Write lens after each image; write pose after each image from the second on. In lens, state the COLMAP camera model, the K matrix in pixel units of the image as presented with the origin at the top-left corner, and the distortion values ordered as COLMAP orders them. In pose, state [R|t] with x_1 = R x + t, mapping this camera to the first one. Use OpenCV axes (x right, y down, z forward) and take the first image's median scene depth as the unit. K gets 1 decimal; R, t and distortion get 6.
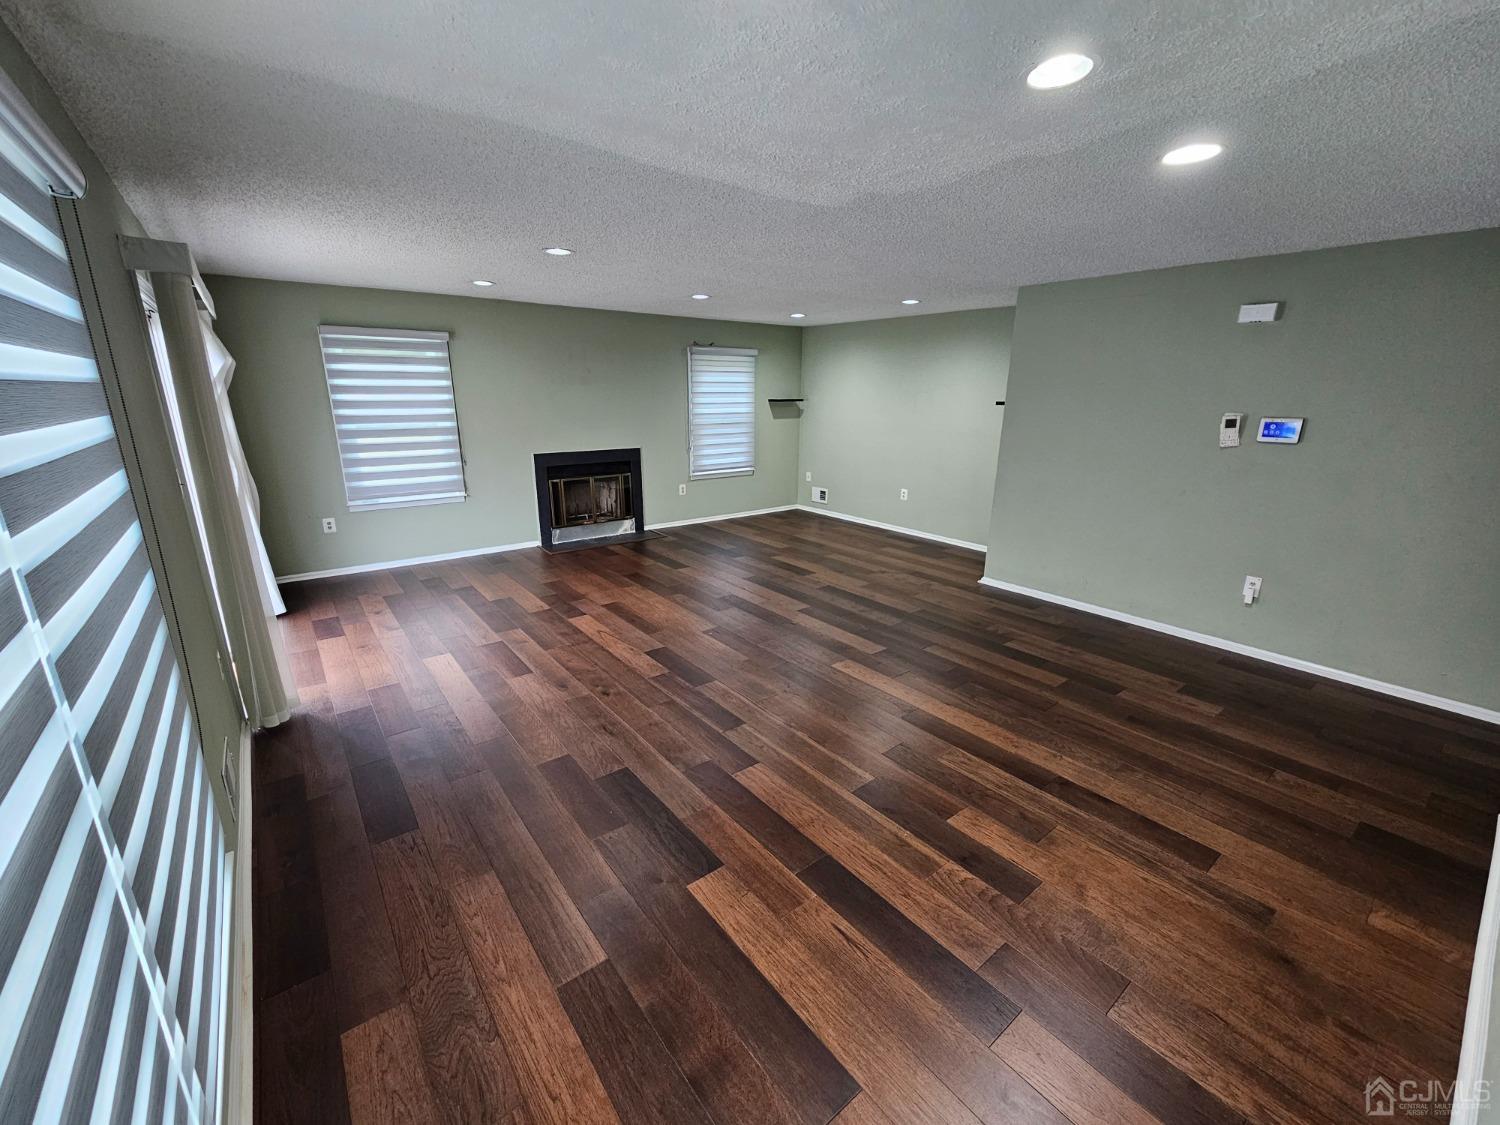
lens RADIAL K [[617.9, 0, 753.0], [0, 617.9, 569.2], [0, 0, 1]] dist [-0.003026, 0.002178]
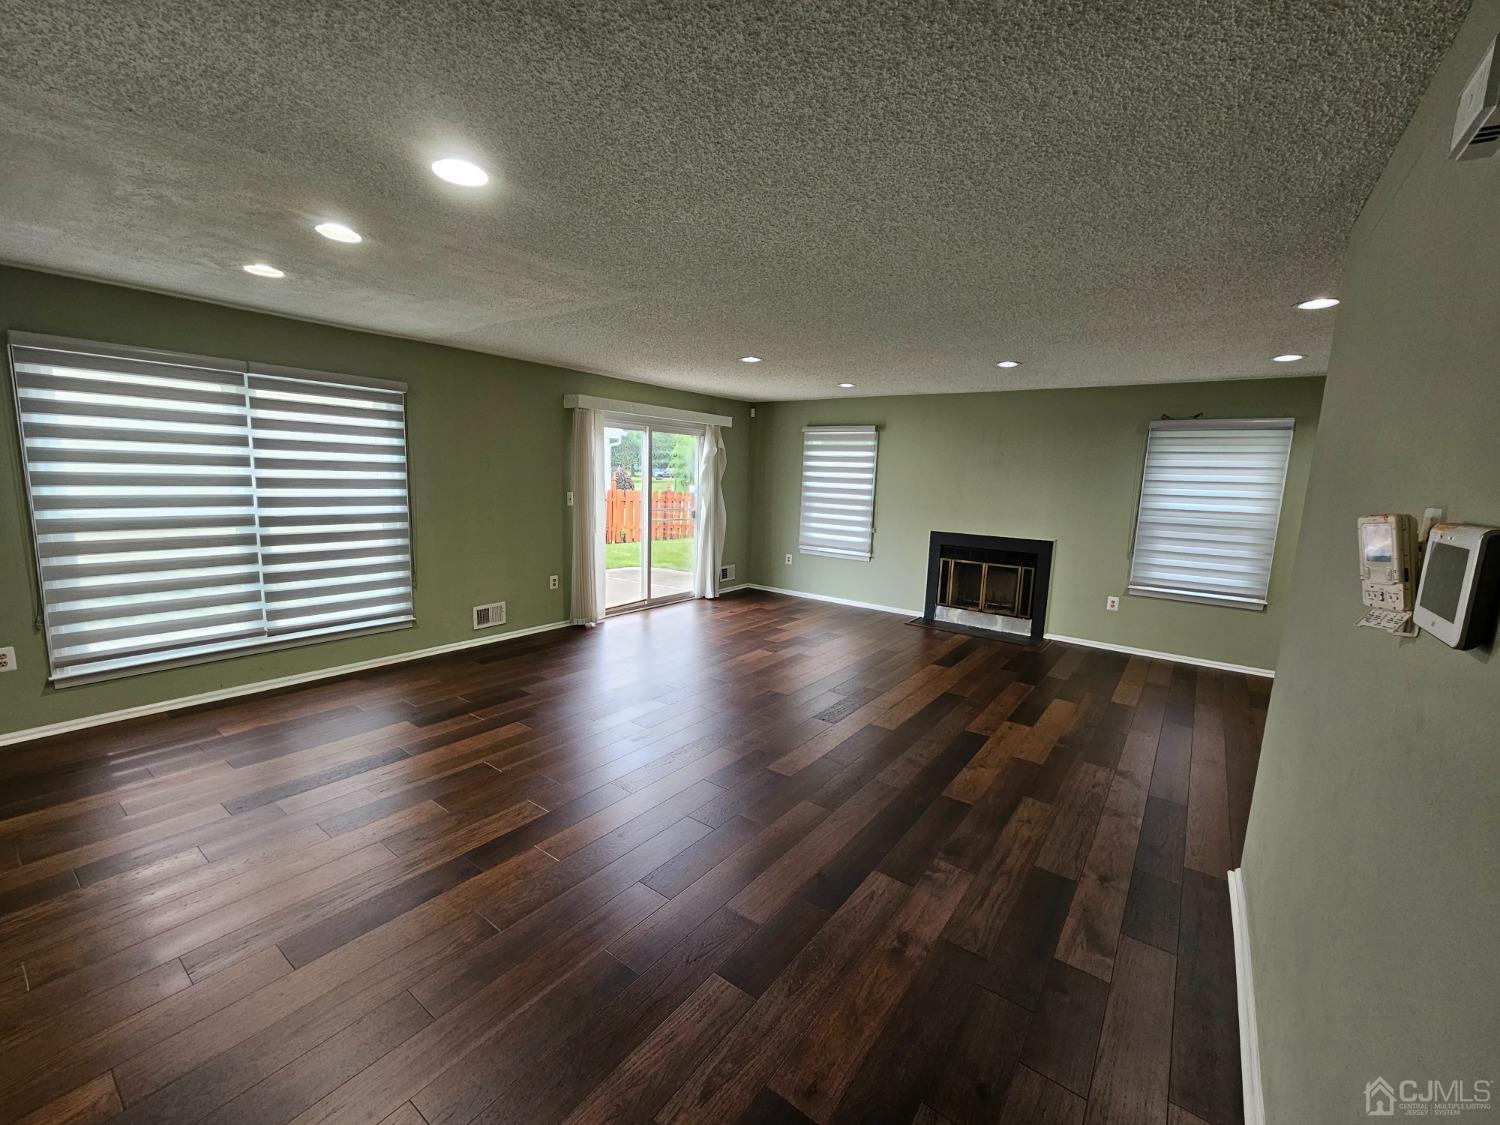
lens RADIAL K [[614.7, 0, 748.3], [0, 614.7, 570.3], [0, 0, 1]] dist [0.001789, -0.006315]
pose [[0.262646, 0.151631, -0.952904, 0.667360], [-0.302141, 0.950833, 0.068023, -0.114874], [0.916367, 0.270045, 0.295547, 0.484062]]
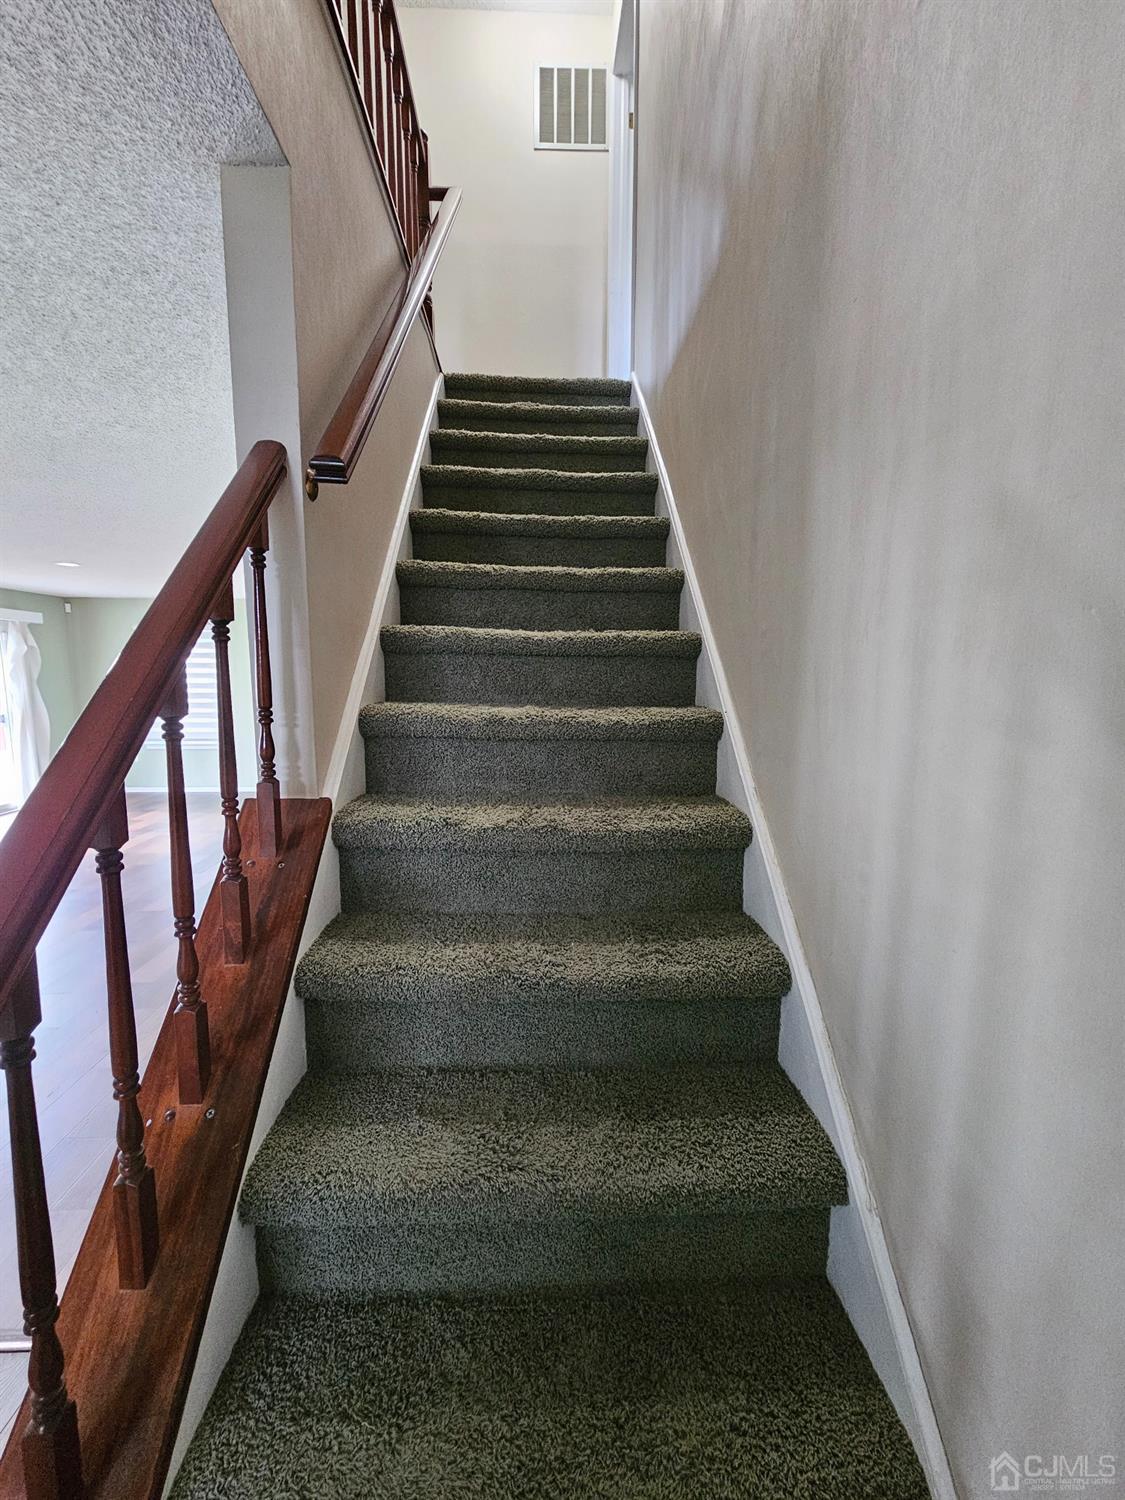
lens RADIAL K [[617.9, 0, 559.3], [0, 617.9, 751.9], [0, 0, 1]] dist [-0.003026, 0.002178]
pose [[0.812340, 0.068991, -0.579089, 0.940690], [-0.163204, 0.980196, -0.112163, -0.082467], [0.559882, 0.185624, 0.807512, 0.383861]]
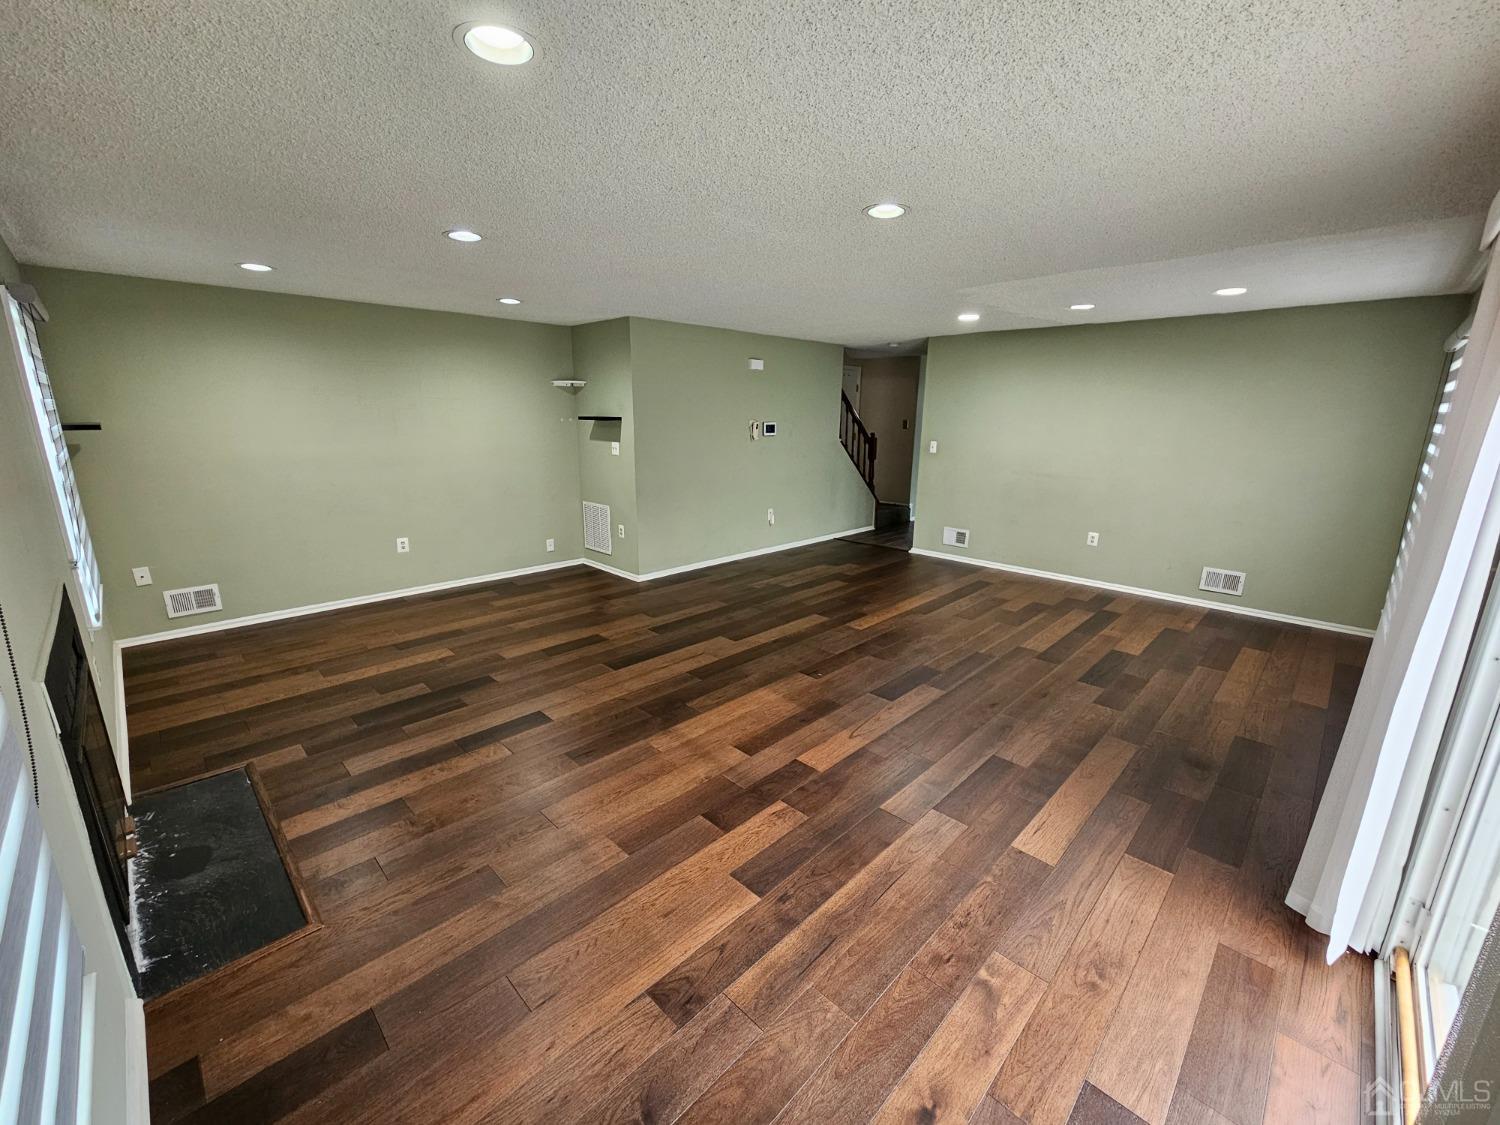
lens RADIAL K [[617.9, 0, 753.0], [0, 617.9, 569.2], [0, 0, 1]] dist [-0.003026, 0.002178]
pose [[-0.134125, -0.256229, 0.957265, -0.697096], [0.265551, 0.921371, 0.283829, -0.254659], [-0.954722, 0.292271, -0.055537, 0.861251]]
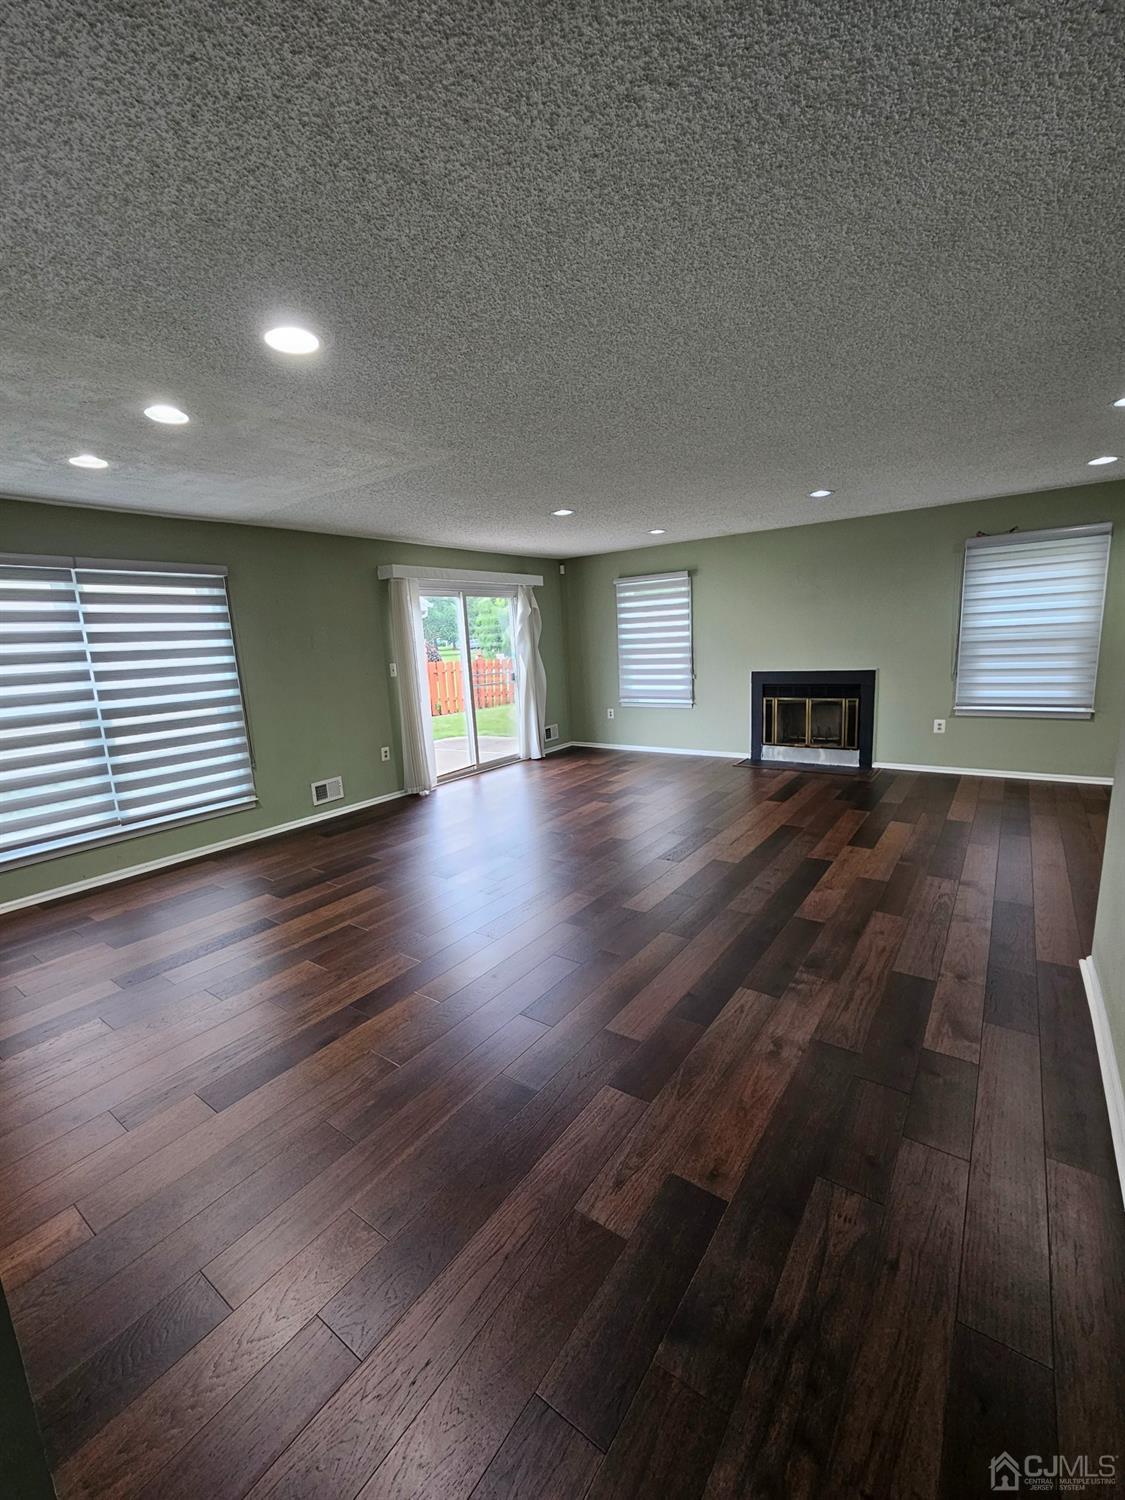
lens RADIAL K [[618.9, 0, 556.6], [0, 618.9, 758.6], [0, 0, 1]] dist [-0.001033, -0.003506]
pose [[0.269600, 0.162974, -0.949081, 0.678946], [-0.217200, 0.970469, 0.104948, -0.092553], [0.938158, 0.177847, 0.297036, 0.457592]]
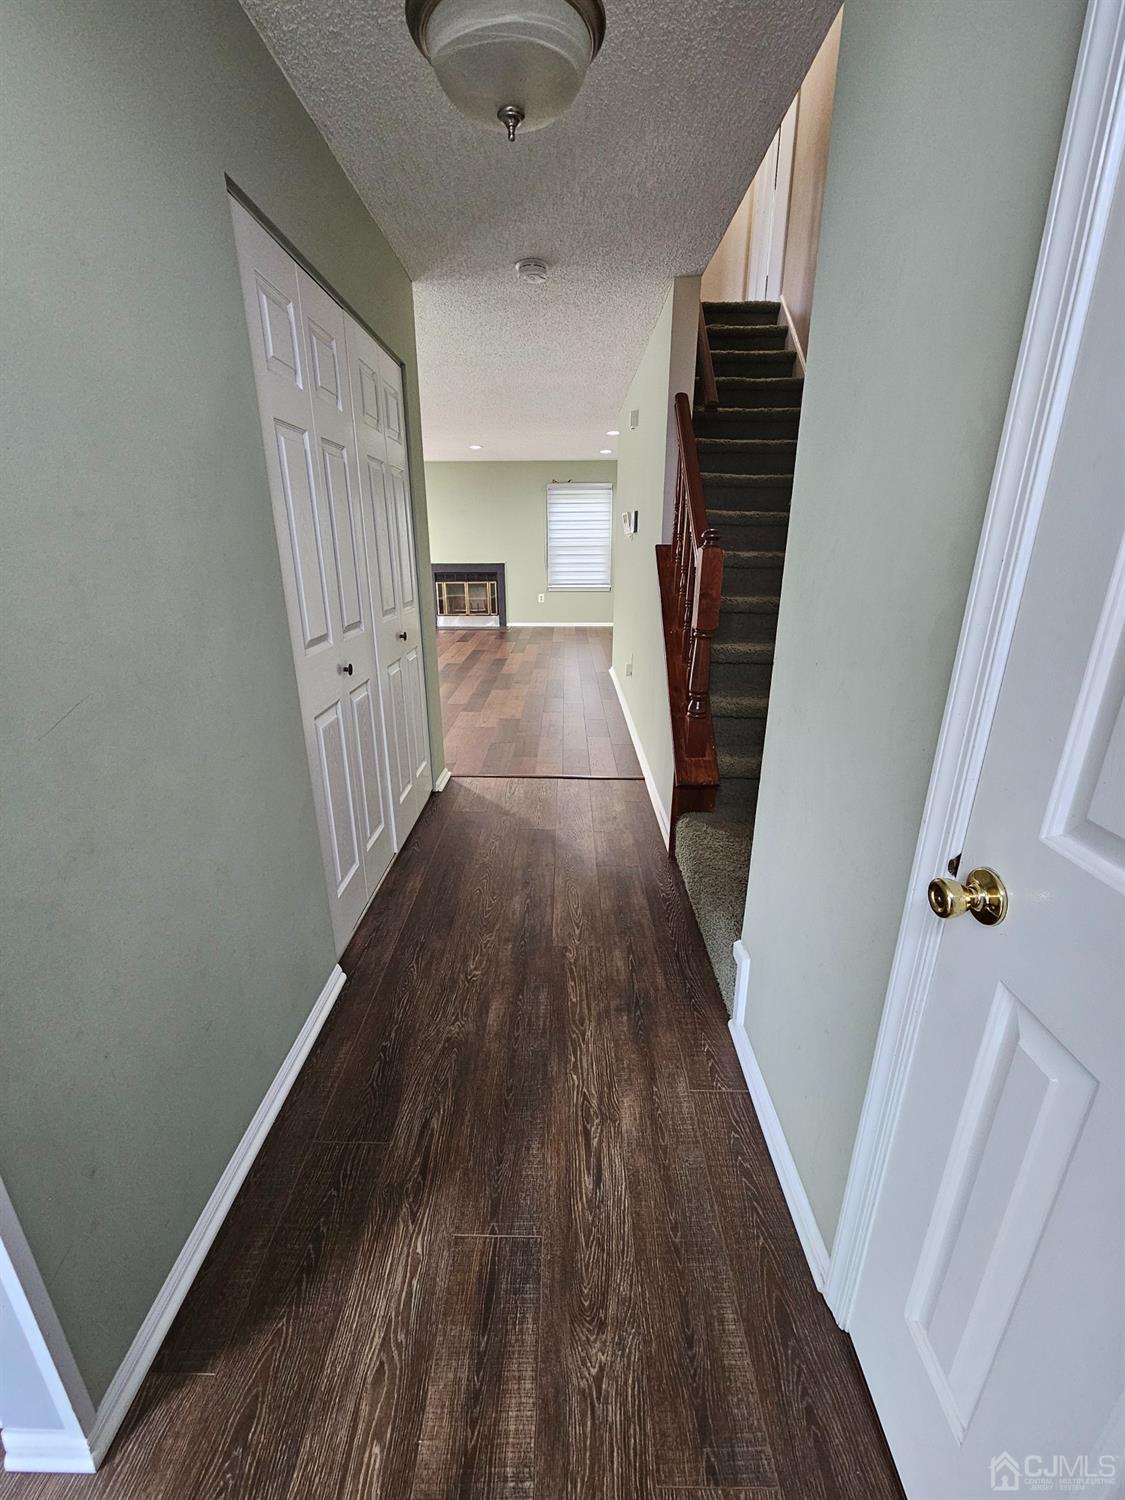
lens RADIAL K [[617.9, 0, 559.3], [0, 617.9, 751.9], [0, 0, 1]] dist [-0.003026, 0.002178]
pose [[0.780368, 0.191811, -0.595175, 1.025628], [-0.166535, 0.981168, 0.097854, 0.074202], [0.602737, 0.022755, 0.797616, 0.000496]]
